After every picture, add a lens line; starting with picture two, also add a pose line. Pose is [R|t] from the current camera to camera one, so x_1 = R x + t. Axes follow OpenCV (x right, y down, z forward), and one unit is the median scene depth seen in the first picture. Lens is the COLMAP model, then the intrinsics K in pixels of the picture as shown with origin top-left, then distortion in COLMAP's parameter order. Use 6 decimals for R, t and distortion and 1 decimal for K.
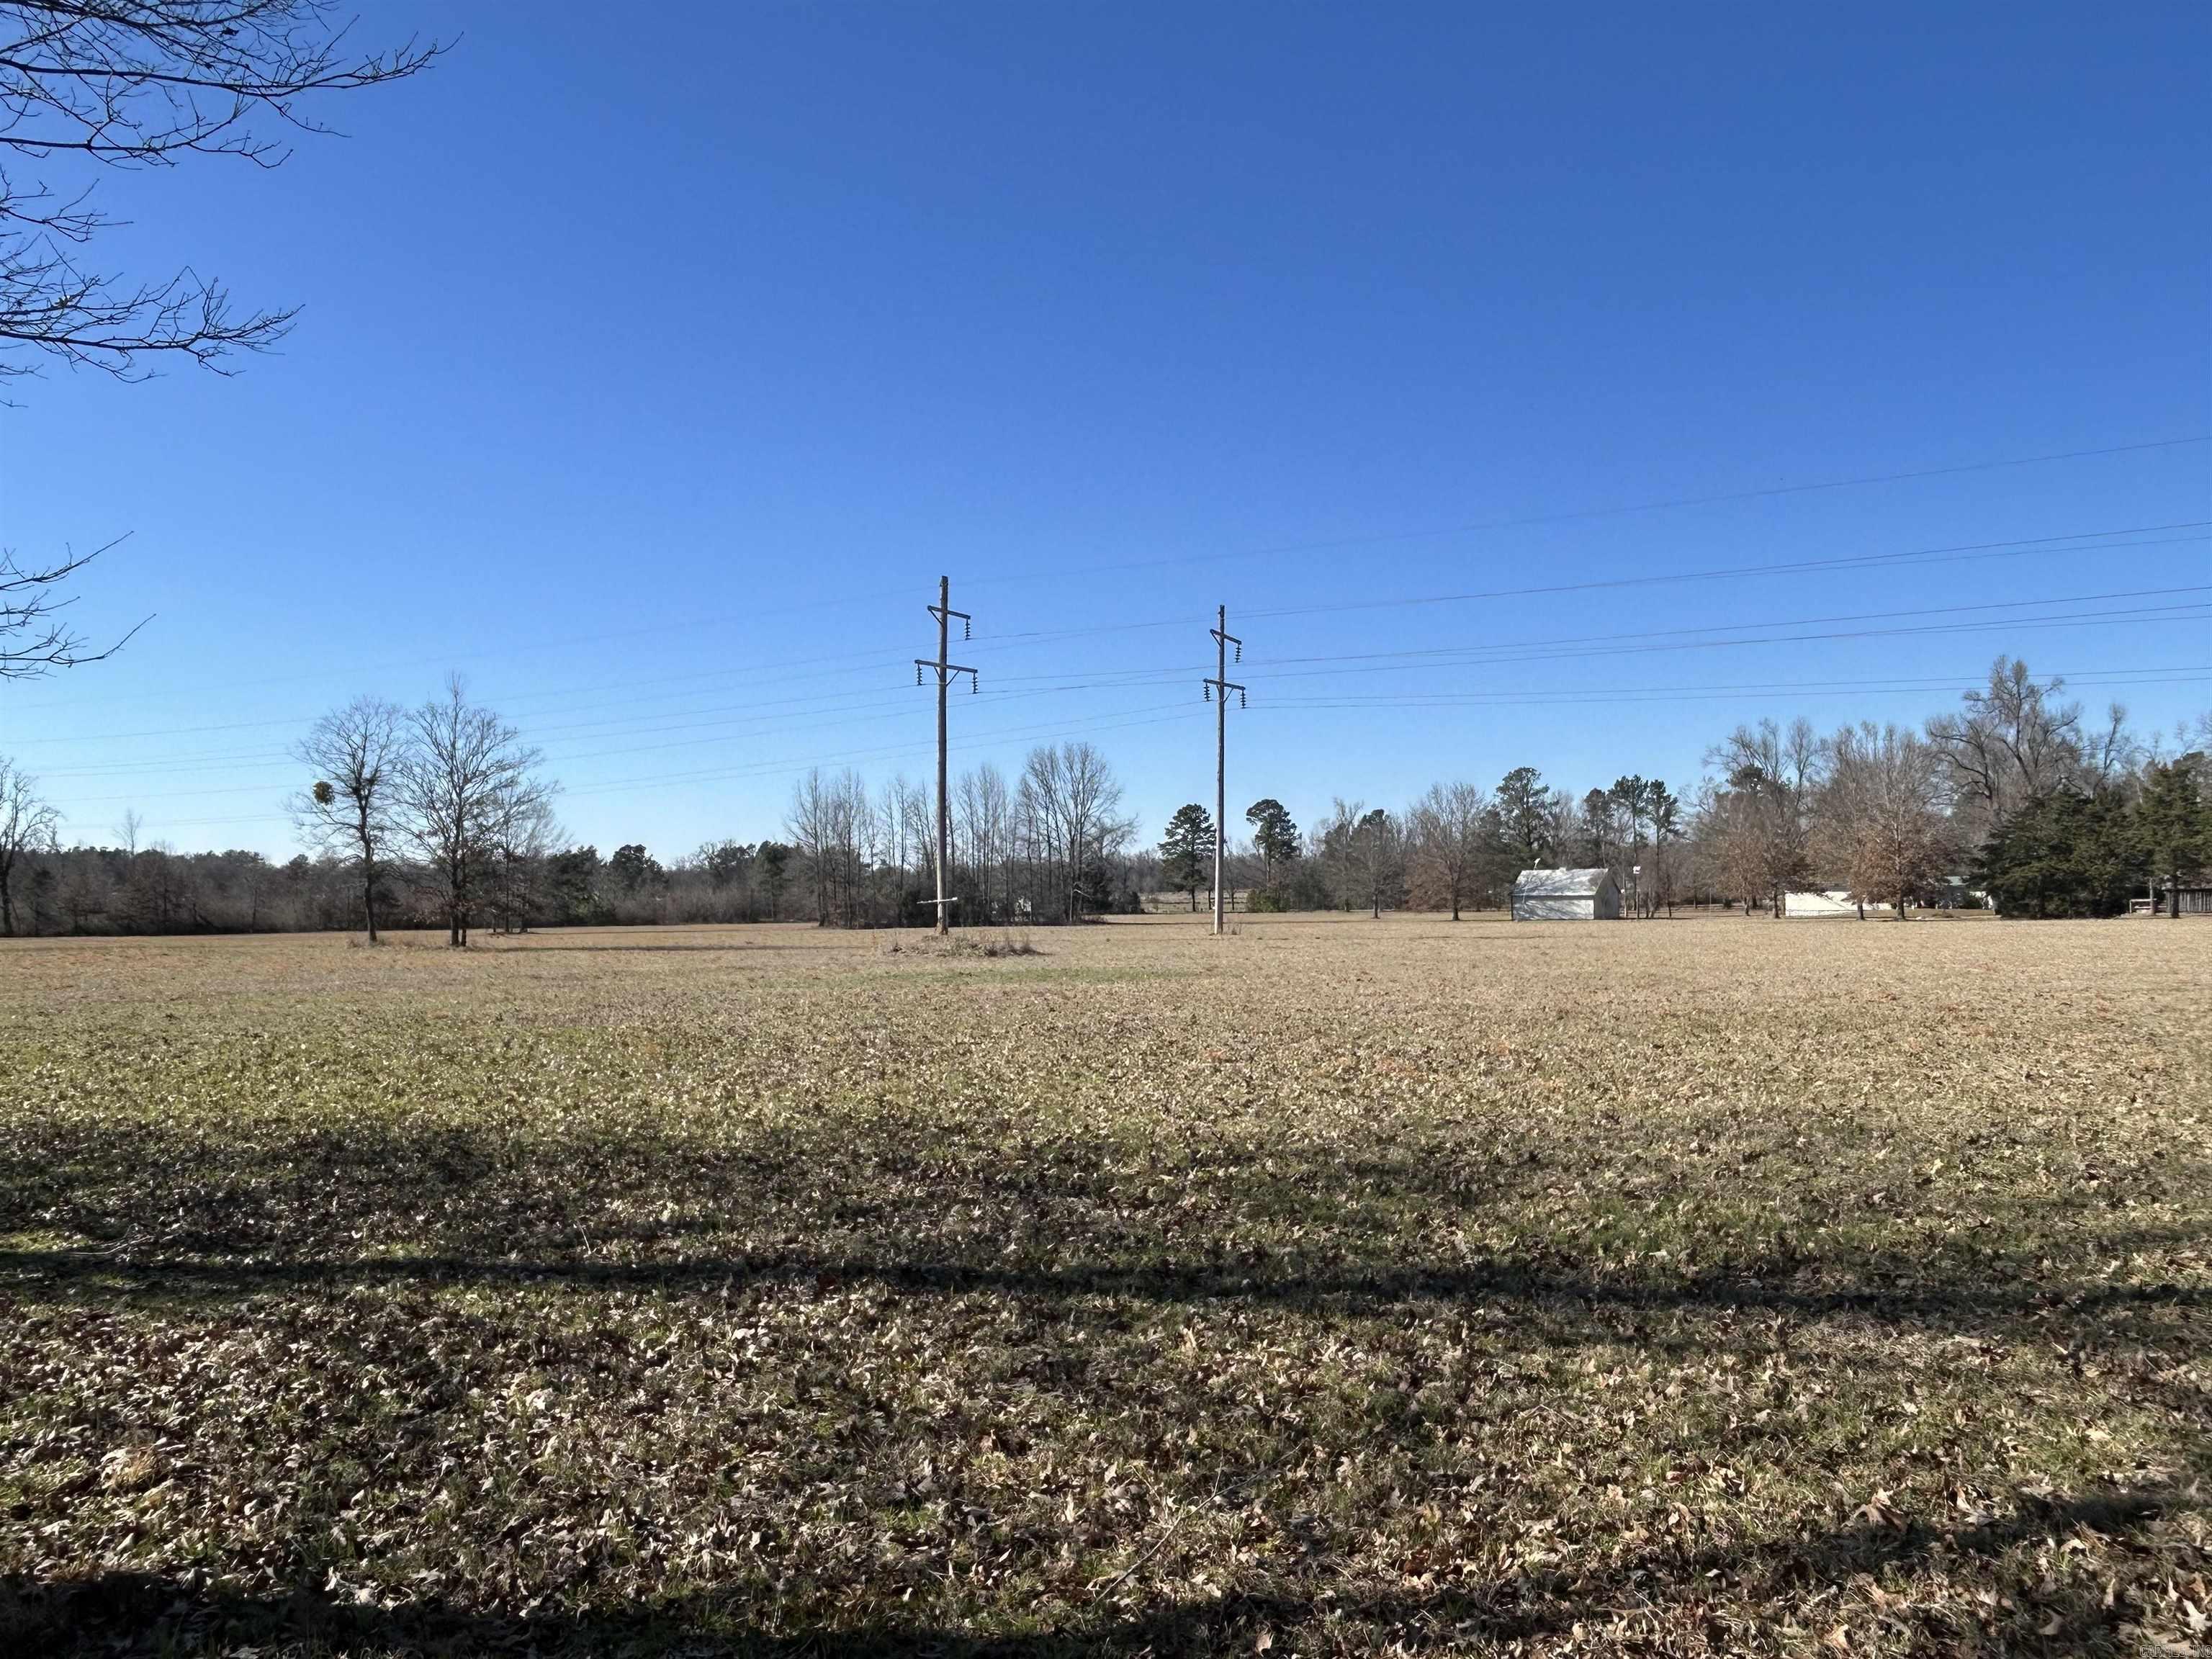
lens RADIAL K [[1563.5, 0, 1086.9], [0, 1563.5, 851.8], [0, 0, 1]] dist [0.008598, -0.020528]
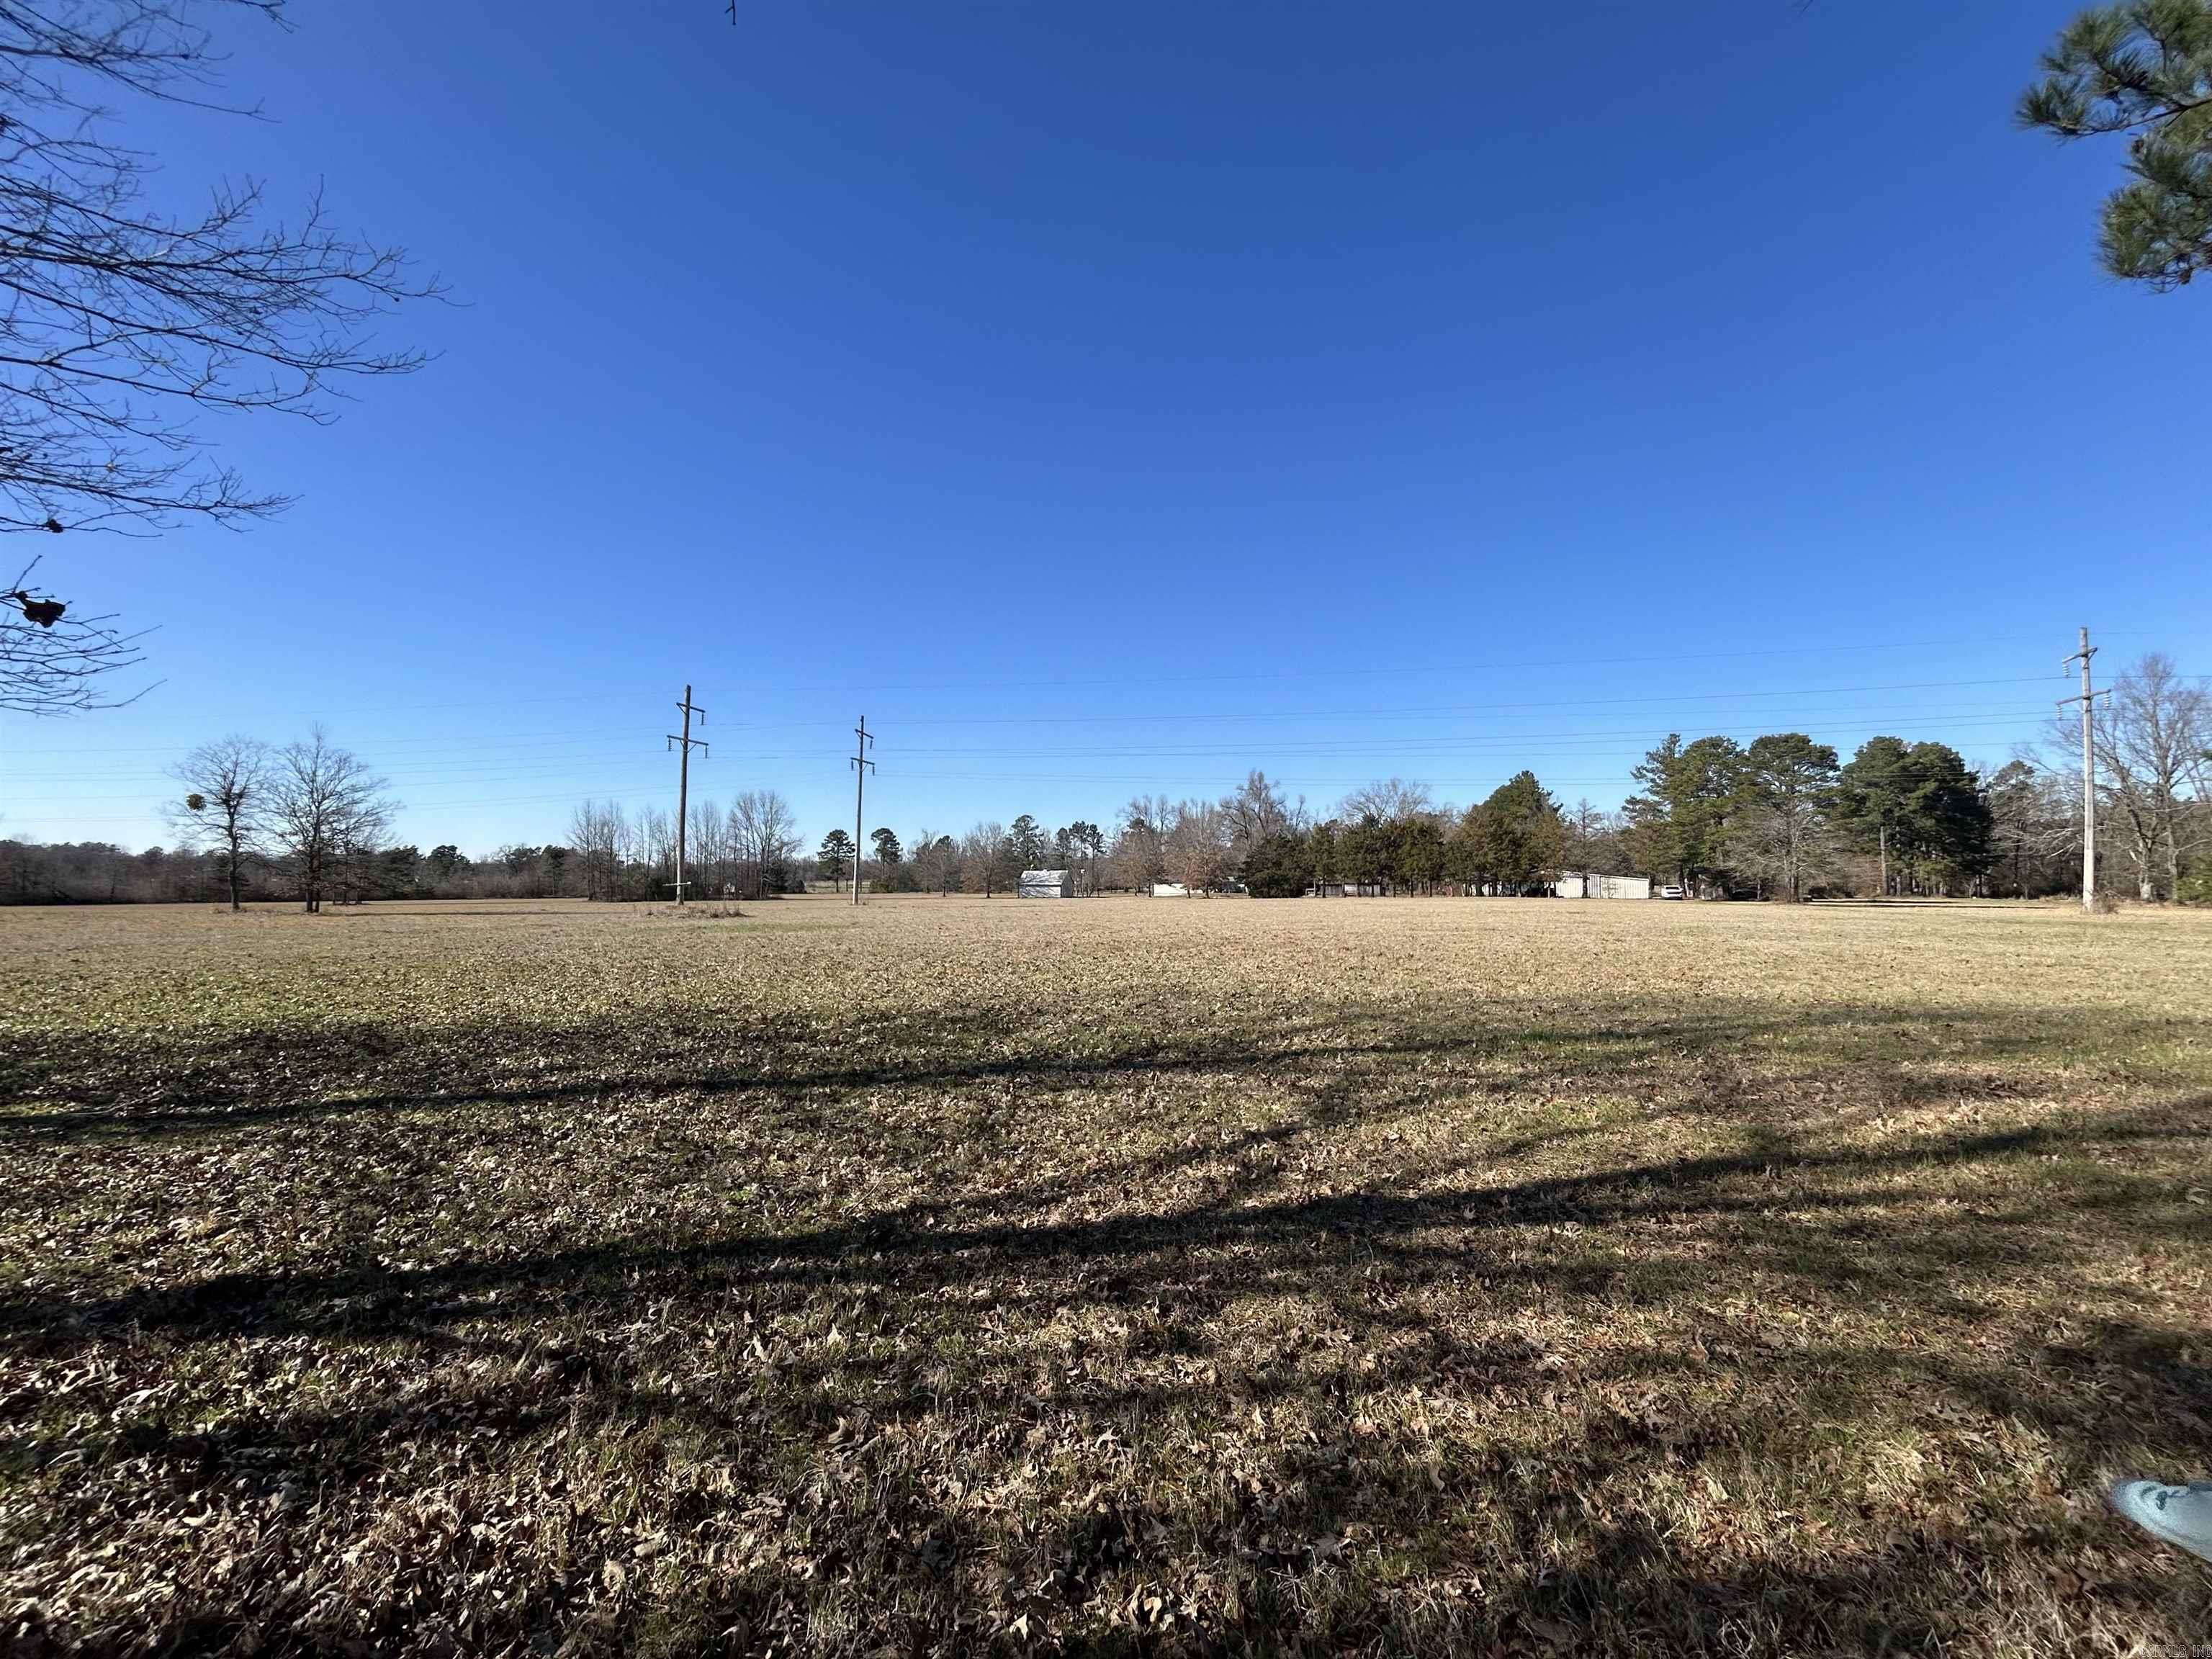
lens RADIAL K [[926.9, 0, 1106.4], [0, 926.9, 818.9], [0, 0, 1]] dist [0.000762, 0.000156]
pose [[0.932440, 0.034573, 0.359666, -0.065288], [-0.017927, 0.998612, -0.049516, 0.007847], [-0.360879, 0.039723, 0.931766, -0.137345]]
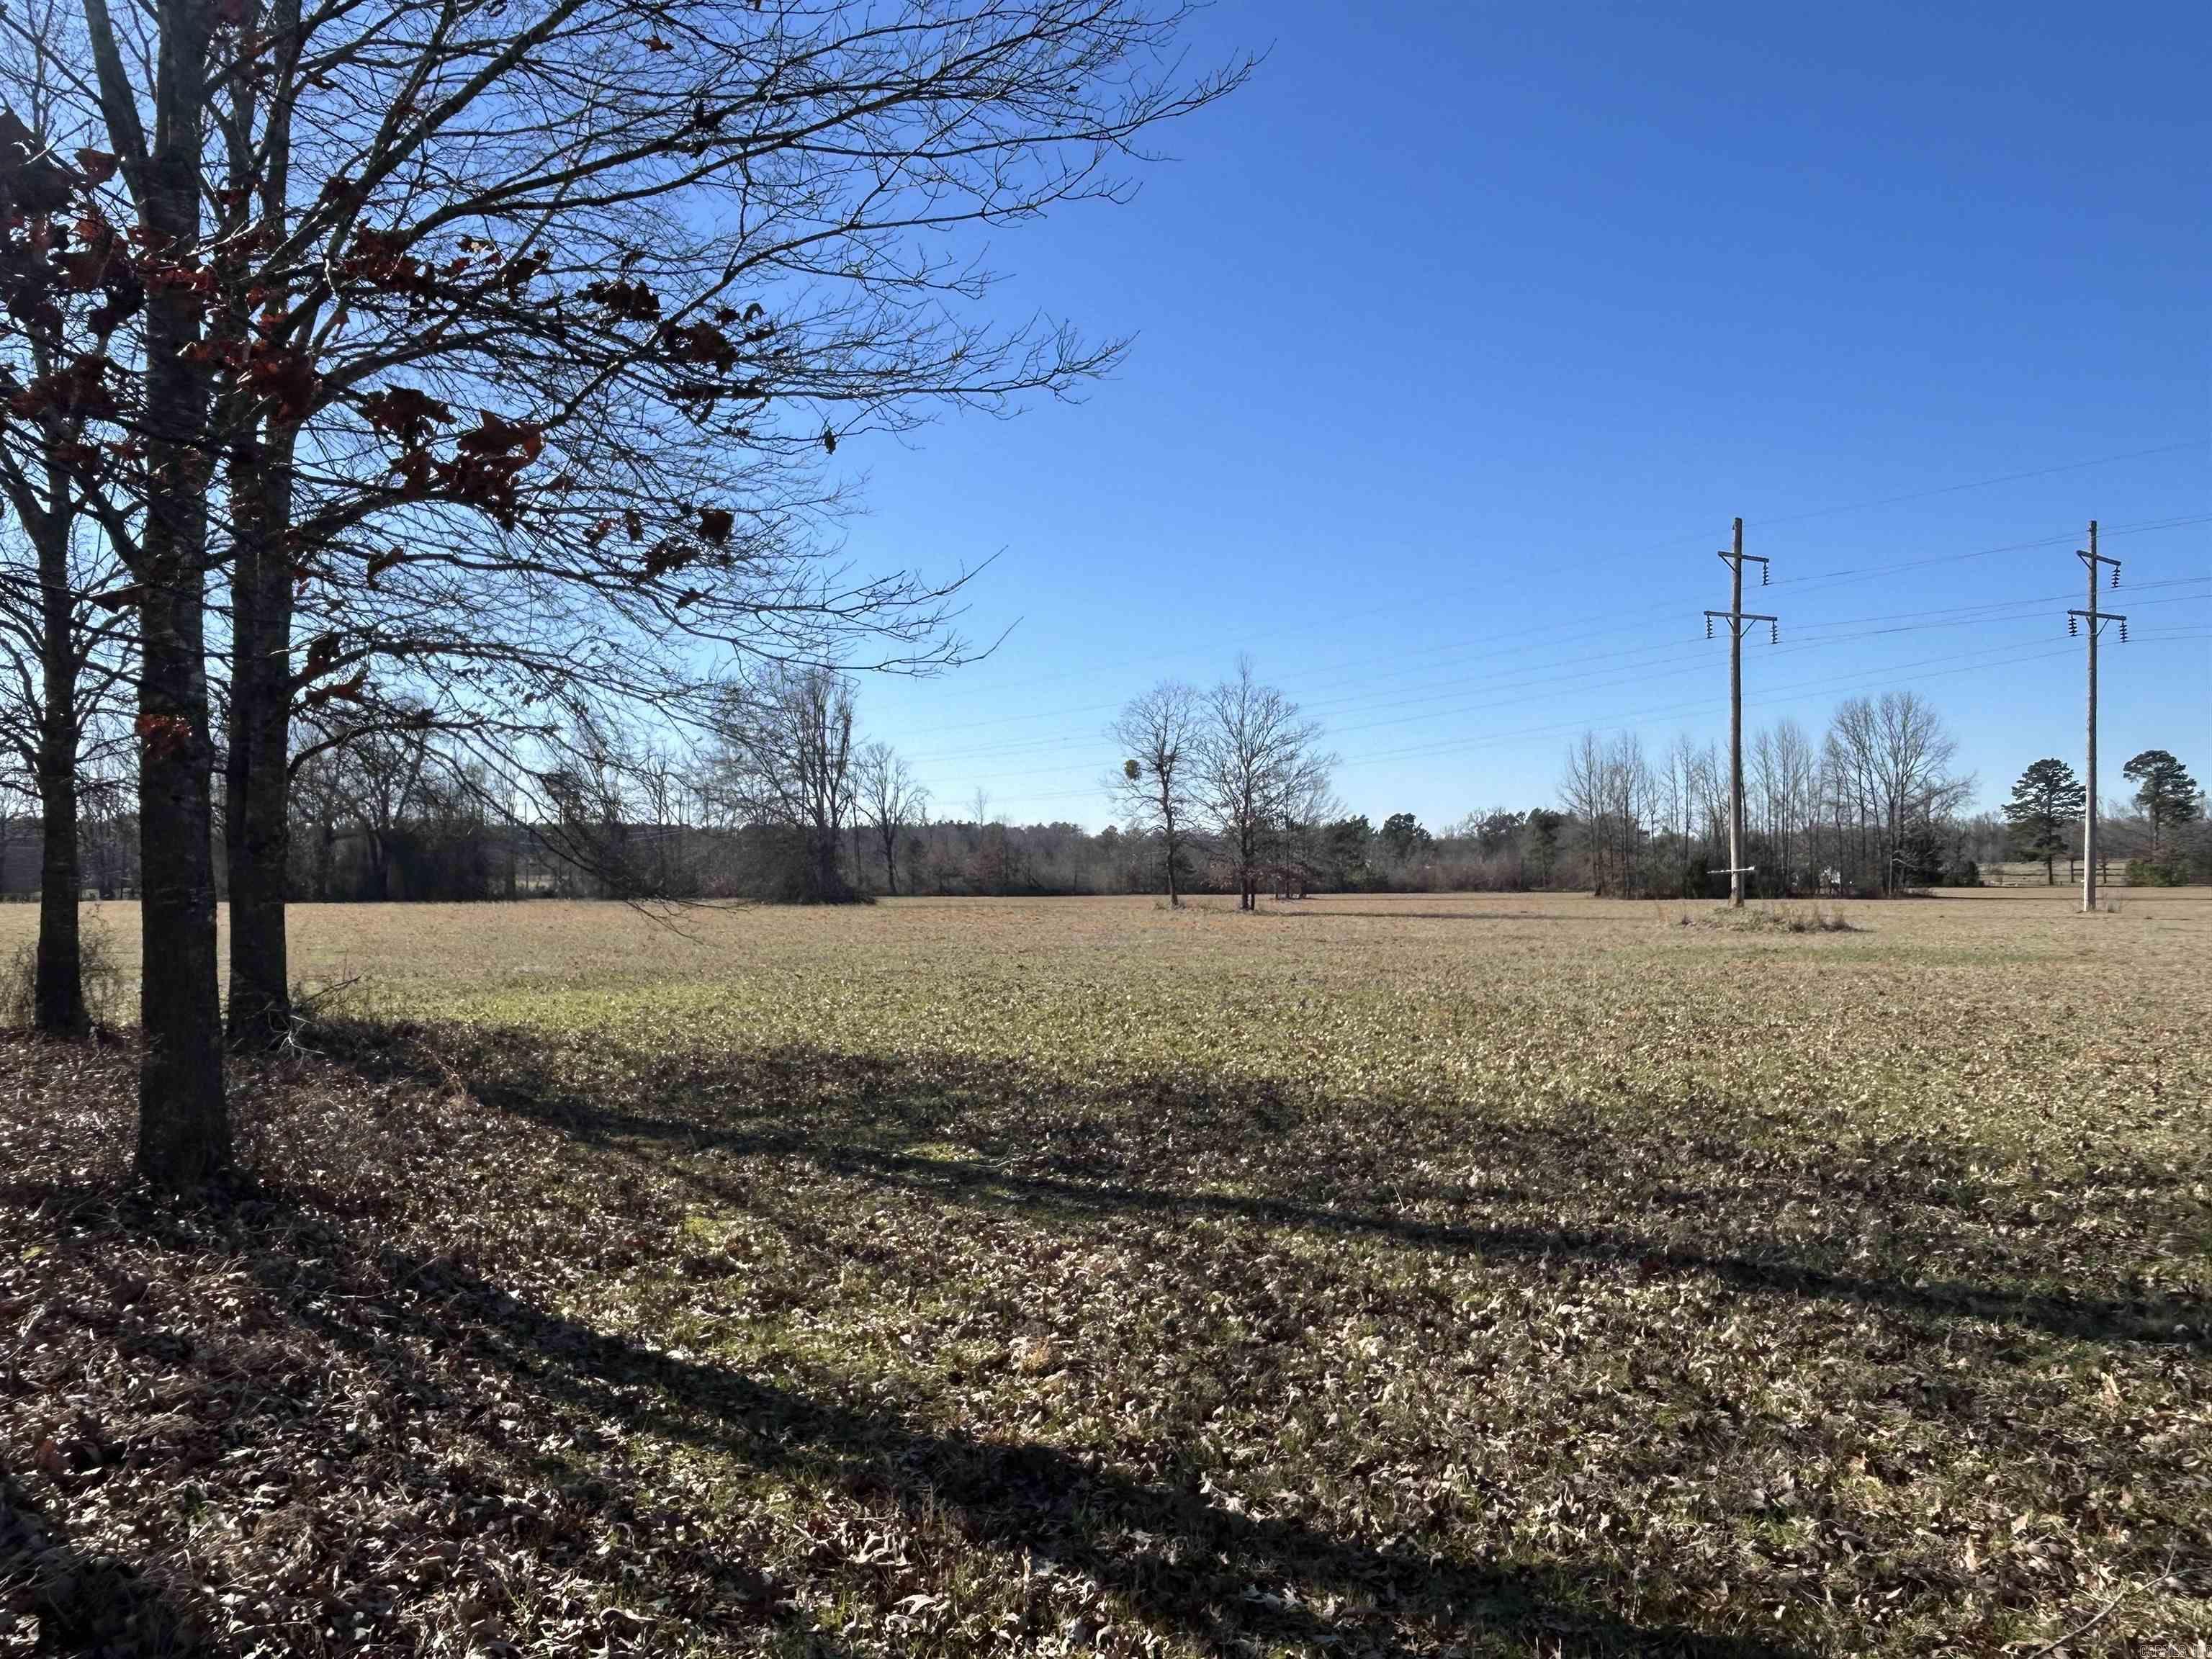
lens RADIAL K [[1563.5, 0, 1077.3], [0, 1563.5, 853.7], [0, 0, 1]] dist [0.008598, -0.020528]
pose [[0.888109, 0.000976, -0.459631, -0.030400], [0.008792, 0.999779, 0.019112, 0.000609], [0.459548, -0.021014, 0.887904, -0.004849]]
